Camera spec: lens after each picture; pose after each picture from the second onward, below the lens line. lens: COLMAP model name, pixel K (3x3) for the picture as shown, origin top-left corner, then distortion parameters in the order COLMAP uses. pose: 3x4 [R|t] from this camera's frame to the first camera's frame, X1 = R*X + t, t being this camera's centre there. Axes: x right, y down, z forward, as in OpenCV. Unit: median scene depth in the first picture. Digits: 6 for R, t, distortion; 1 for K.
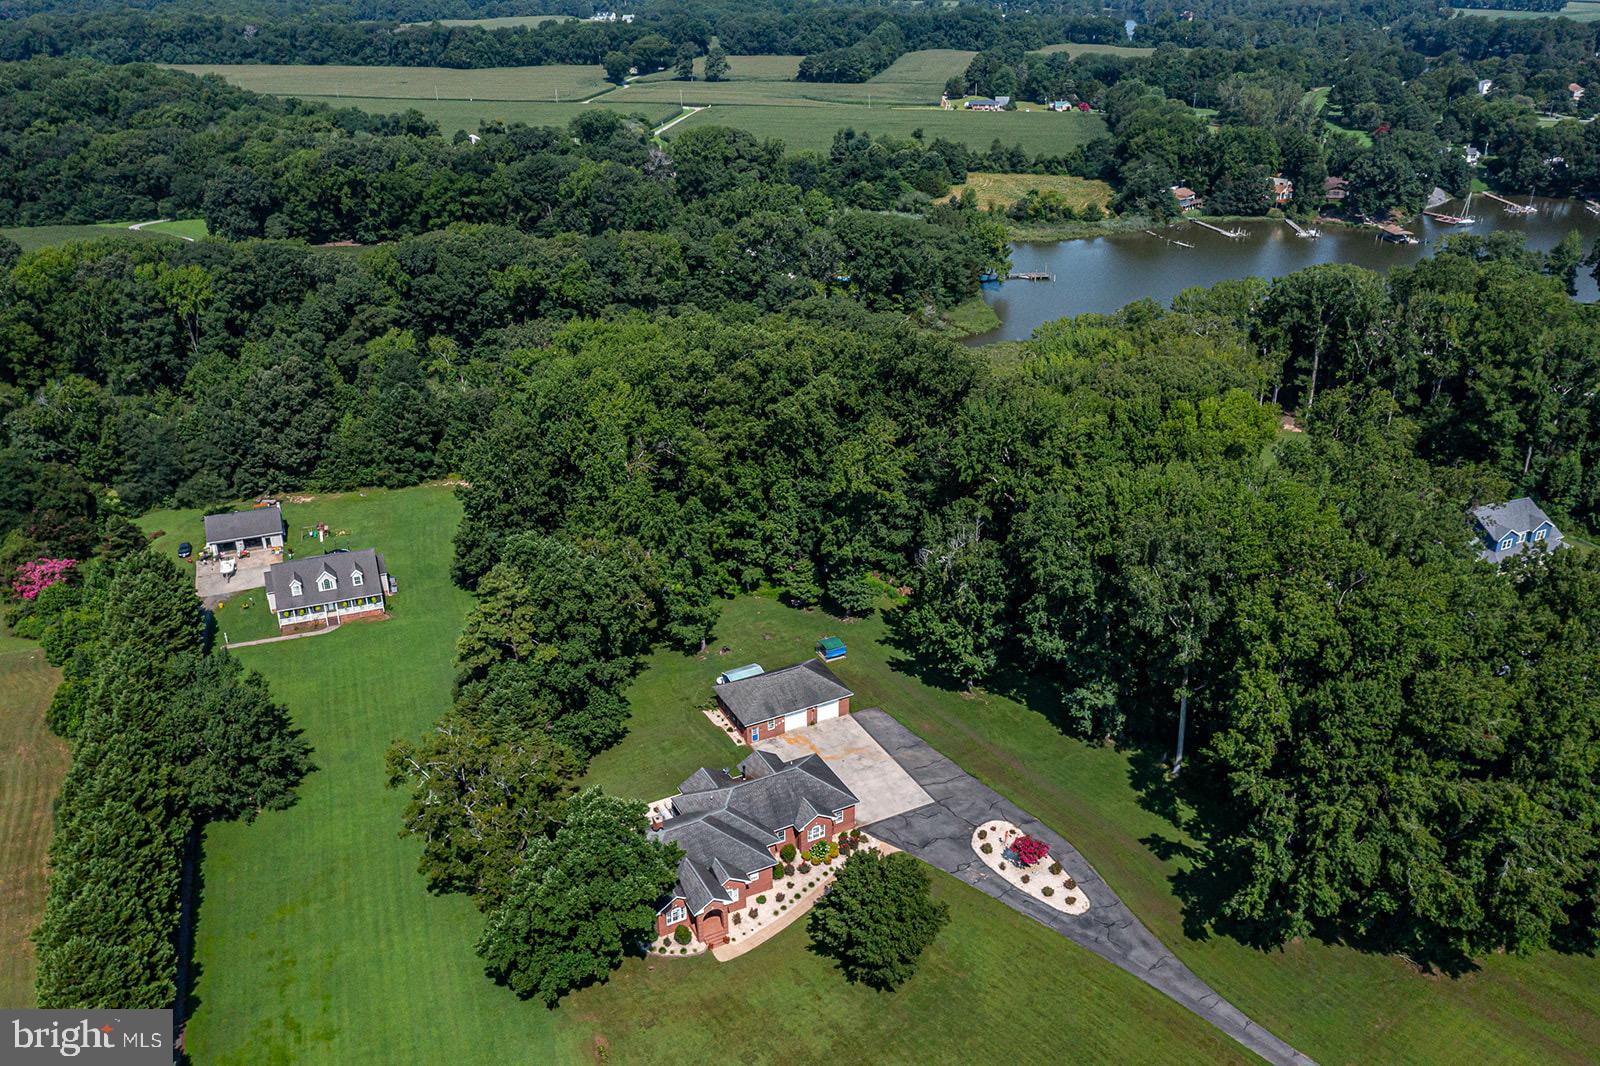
lens RADIAL K [[1266.6, 0, 802.3], [0, 1266.6, 514.7], [0, 0, 1]] dist [-0.006449, 0.002708]
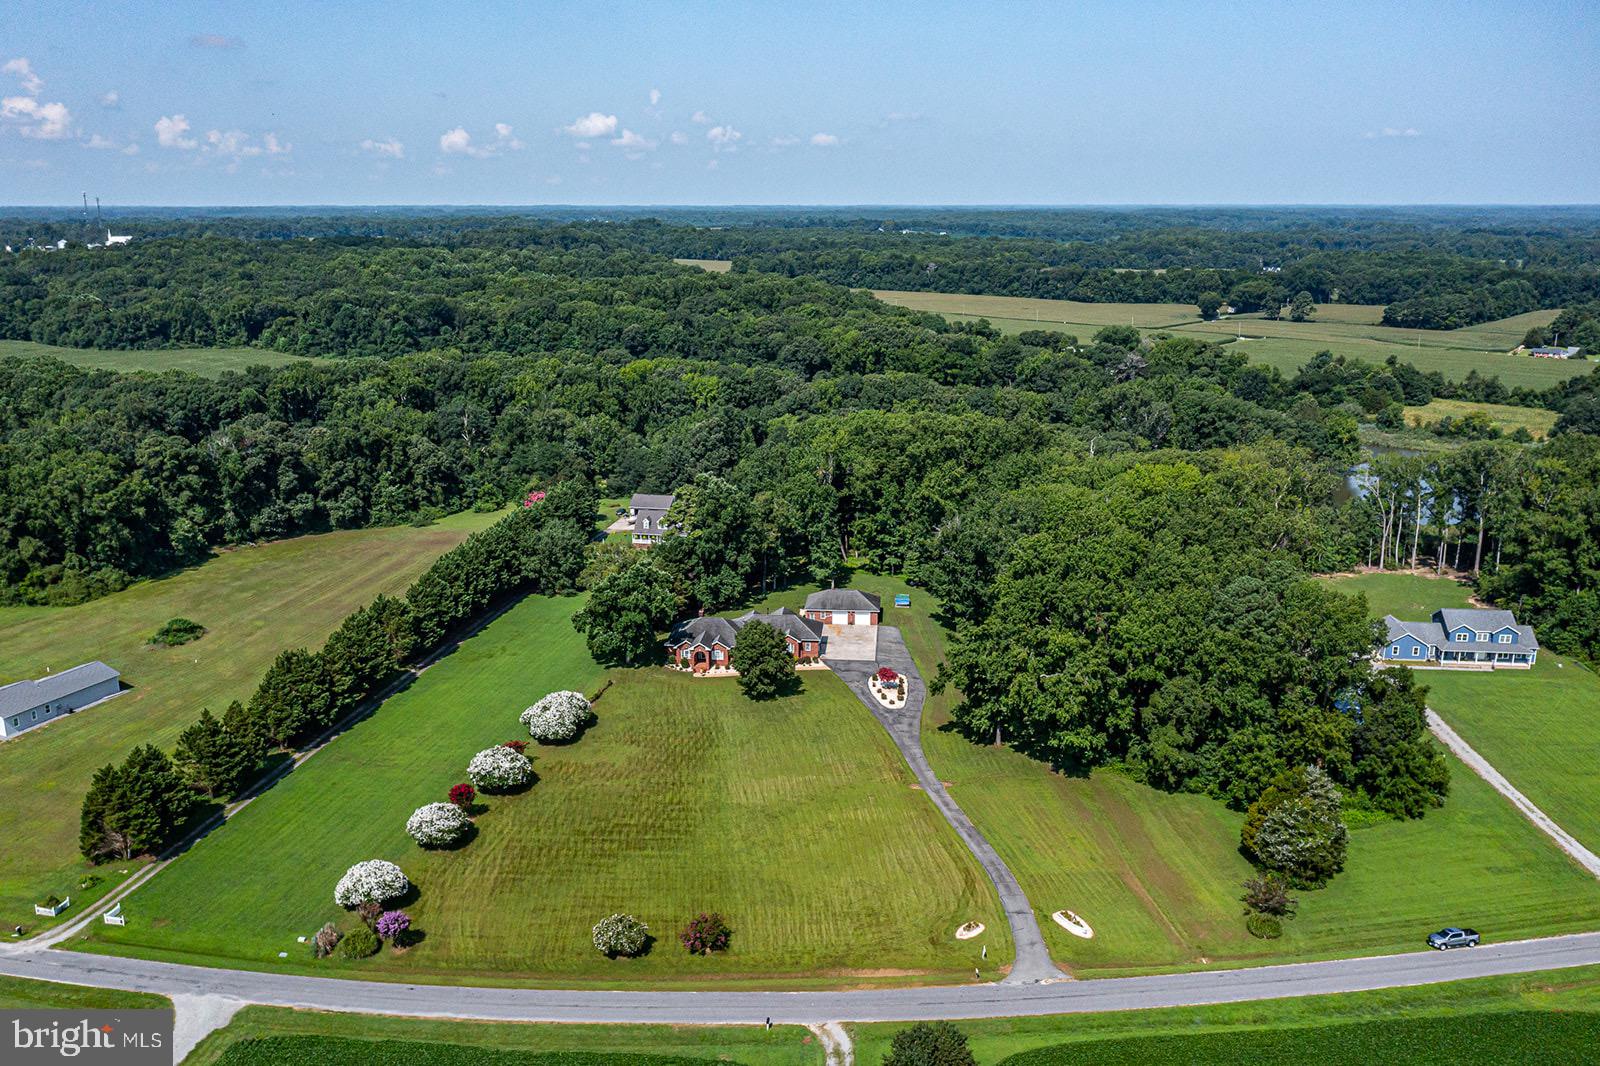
lens RADIAL K [[1270.5, 0, 803.3], [0, 1270.5, 525.7], [0, 0, 1]] dist [-0.014994, 0.005565]
pose [[0.848803, 0.132574, -0.511819, 0.620100], [-0.223197, 0.967412, -0.119567, 0.203271], [0.479288, 0.215725, 0.850732, -0.345321]]
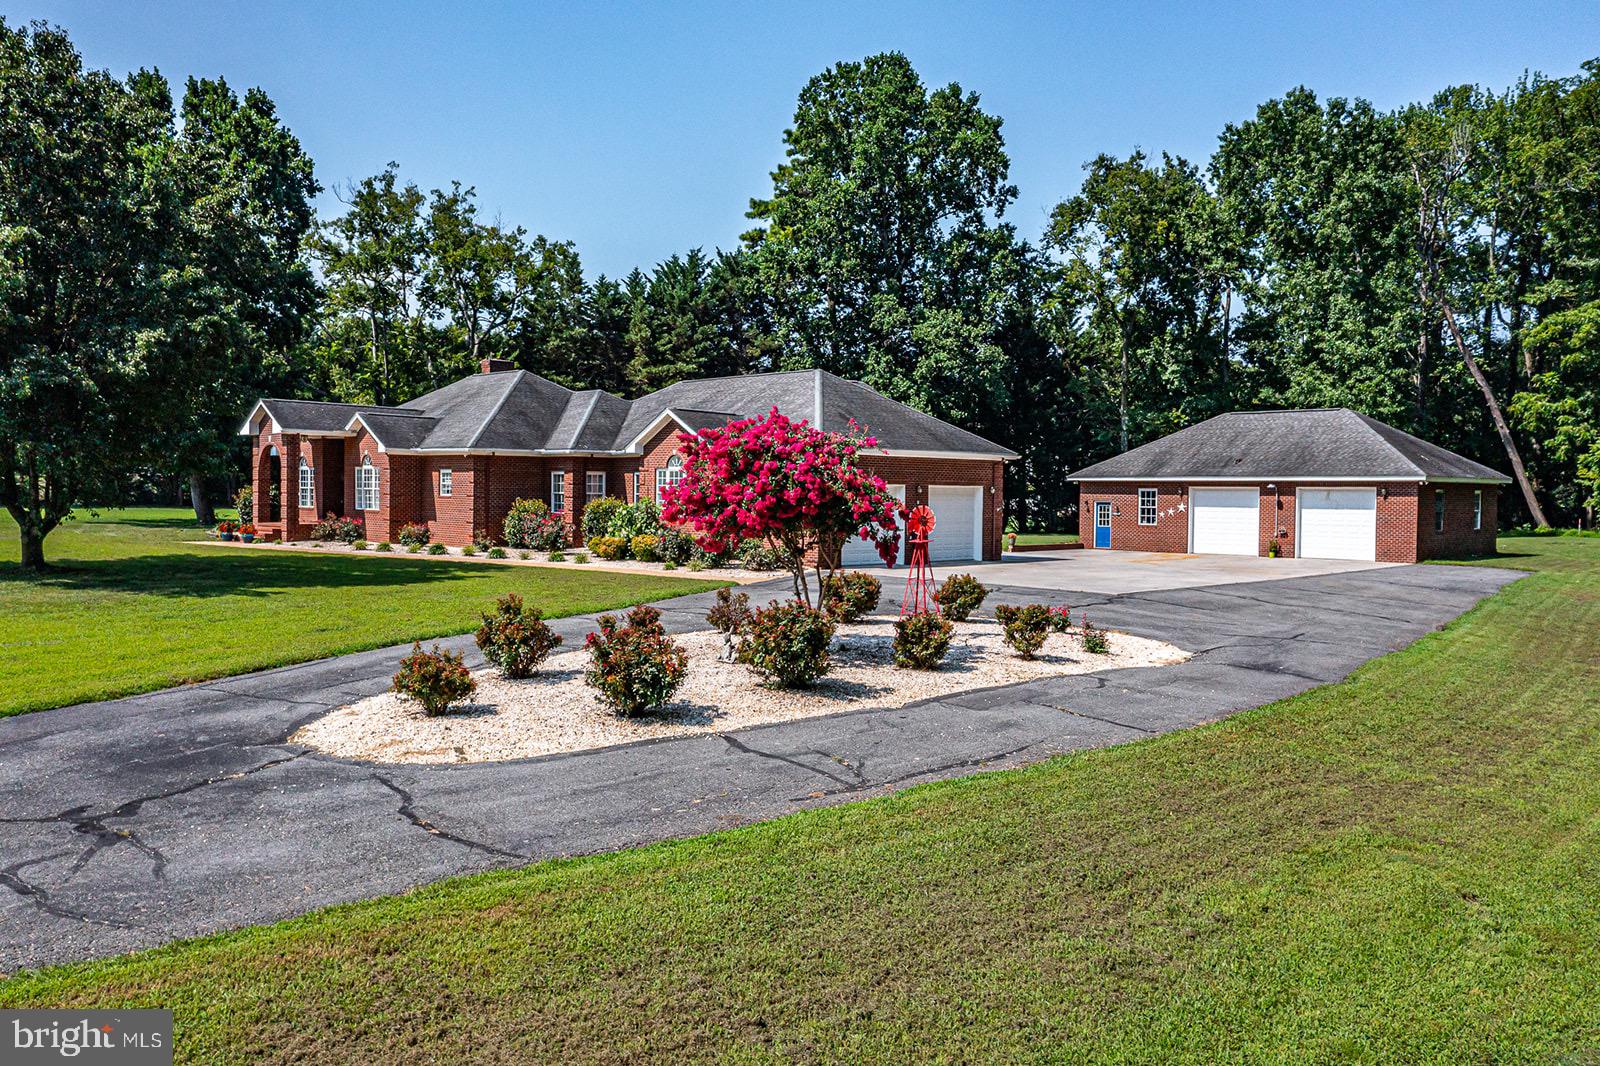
lens RADIAL K [[1270.5, 0, 803.3], [0, 1270.5, 525.7], [0, 0, 1]] dist [-0.014994, 0.005565]
pose [[0.292650, 0.032219, -0.955677, 0.220787], [-0.407738, 0.908223, -0.094240, 0.191525], [0.864931, 0.417244, 0.278928, 0.657044]]
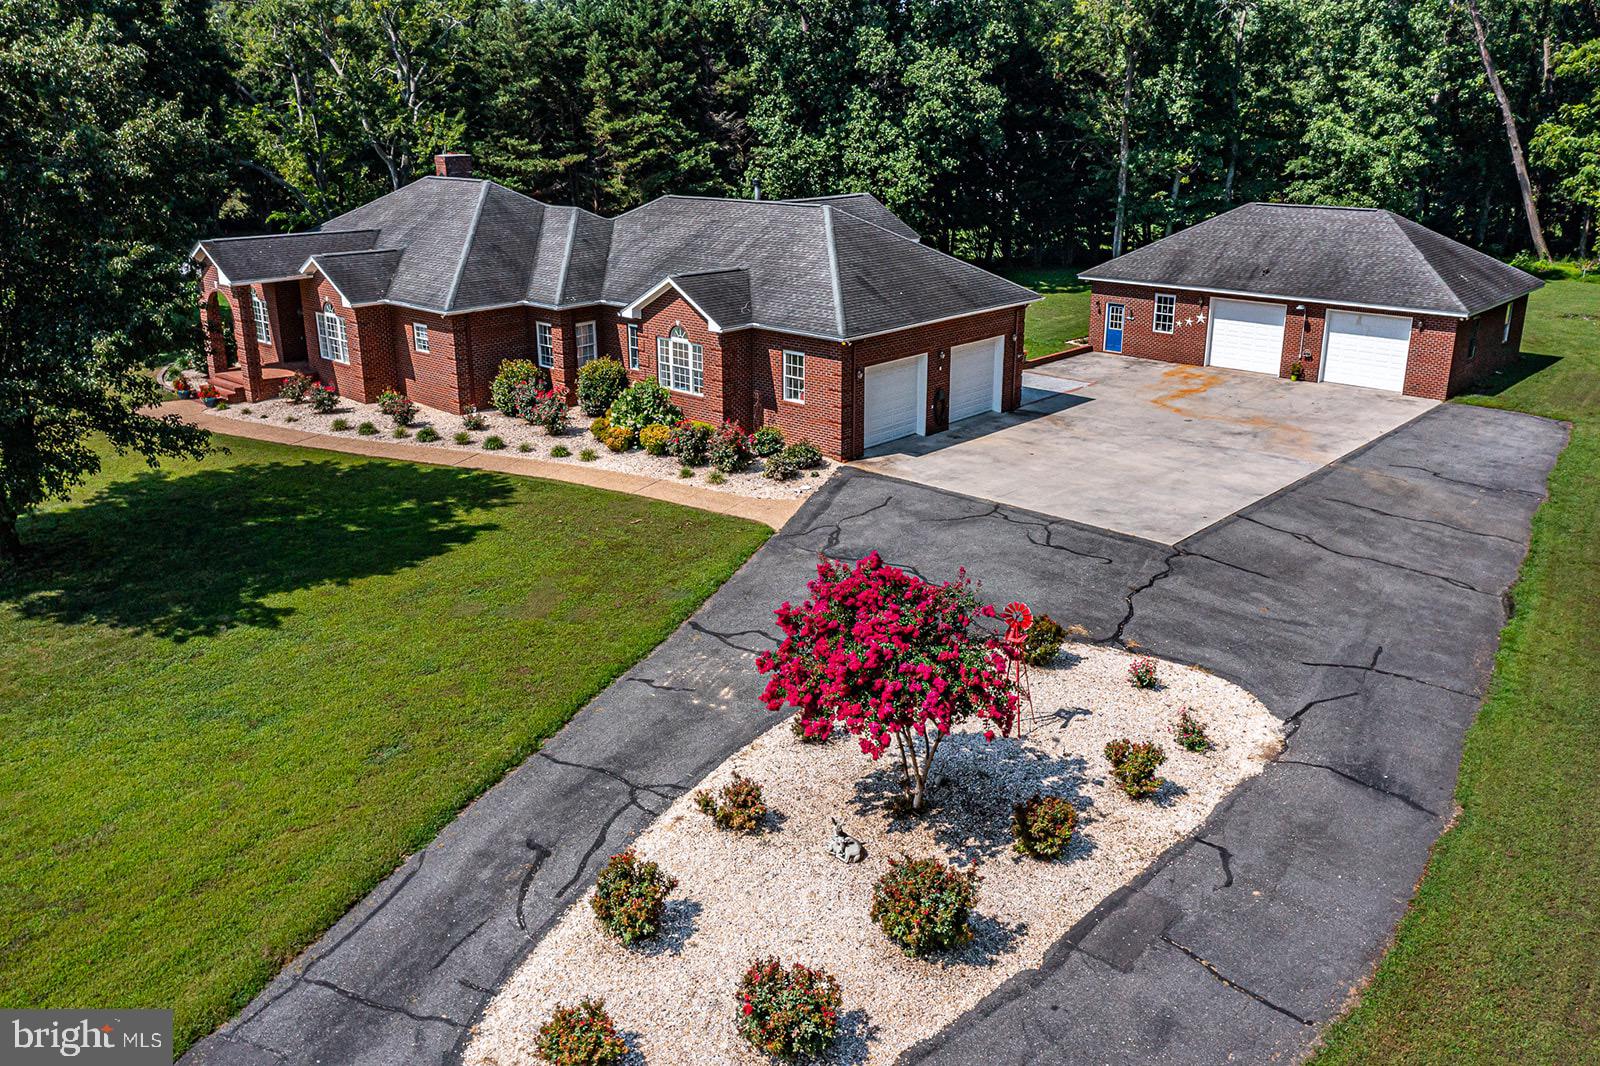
lens RADIAL K [[1282.6, 0, 803.6], [0, 1282.6, 527.7], [0, 0, 1]] dist [-0.009672, -0.004533]
pose [[0.340979, 0.301796, -0.890311, 0.201795], [-0.388527, 0.907638, 0.158868, 0.158365], [0.856026, 0.291739, 0.426741, 0.633985]]
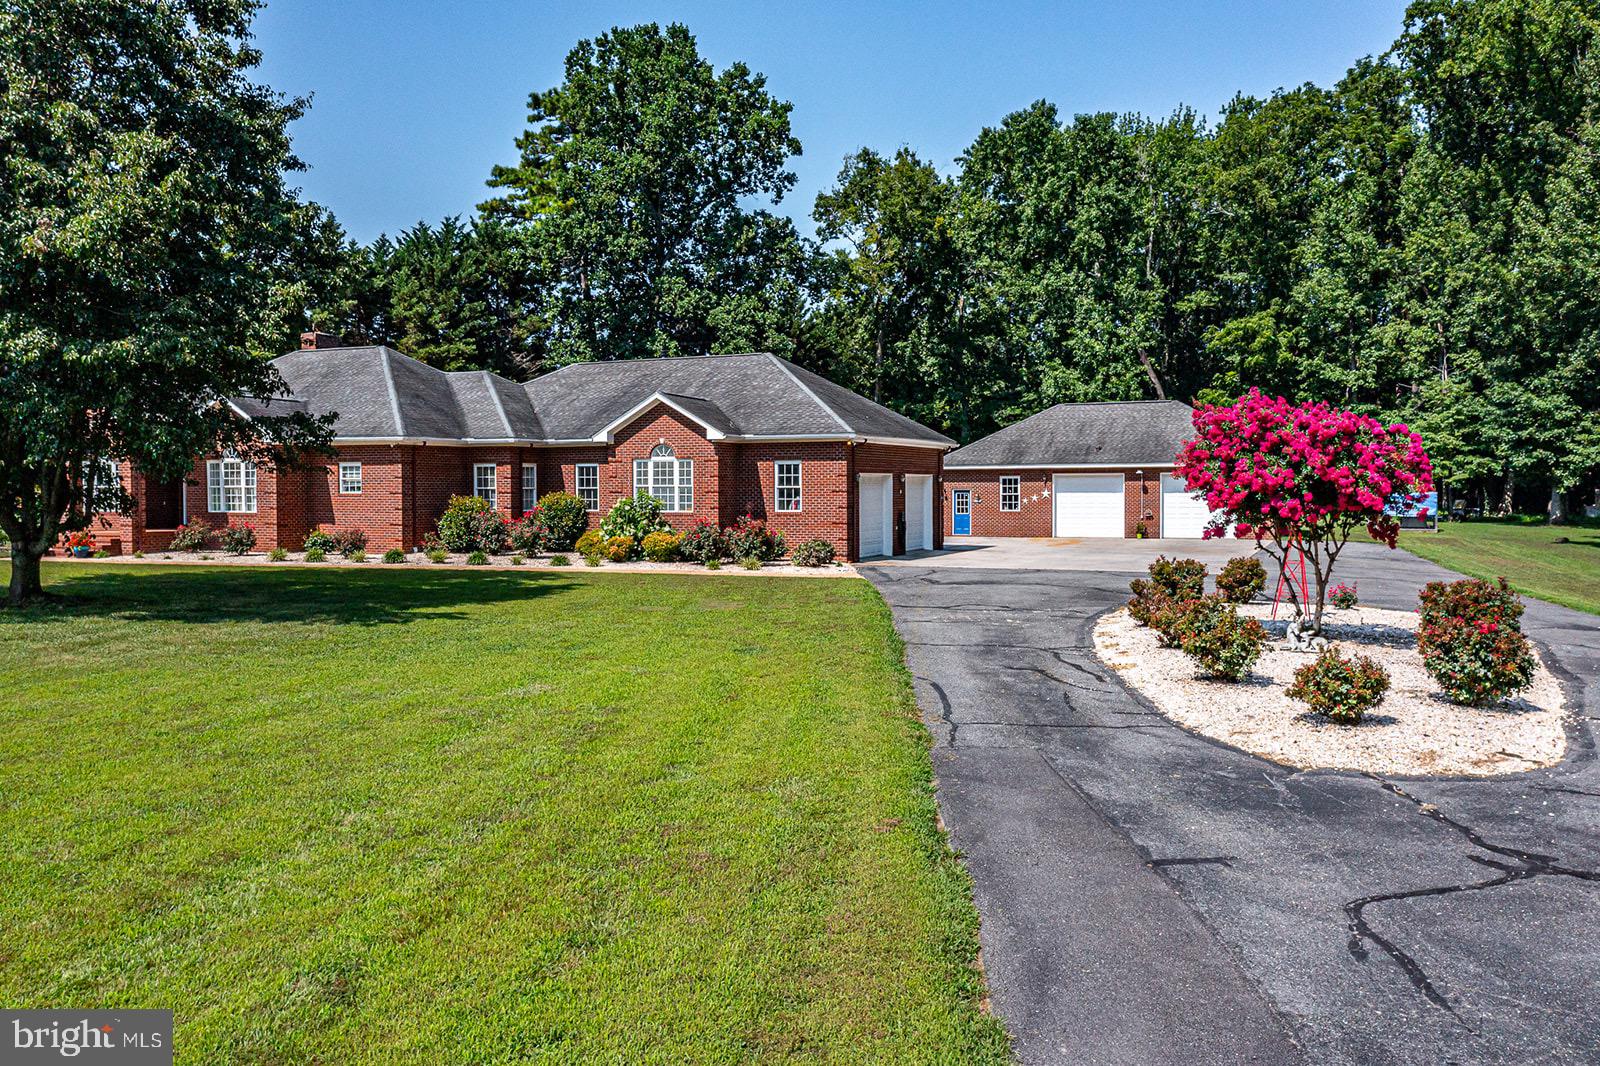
lens RADIAL K [[1294.9, 0, 803.2], [0, 1294.9, 523.5], [0, 0, 1]] dist [-0.014248, -0.002239]
pose [[0.626153, 0.023311, -0.779351, 0.177358], [-0.322367, 0.917860, -0.231545, 0.219706], [0.709938, 0.396220, 0.582236, 0.597304]]
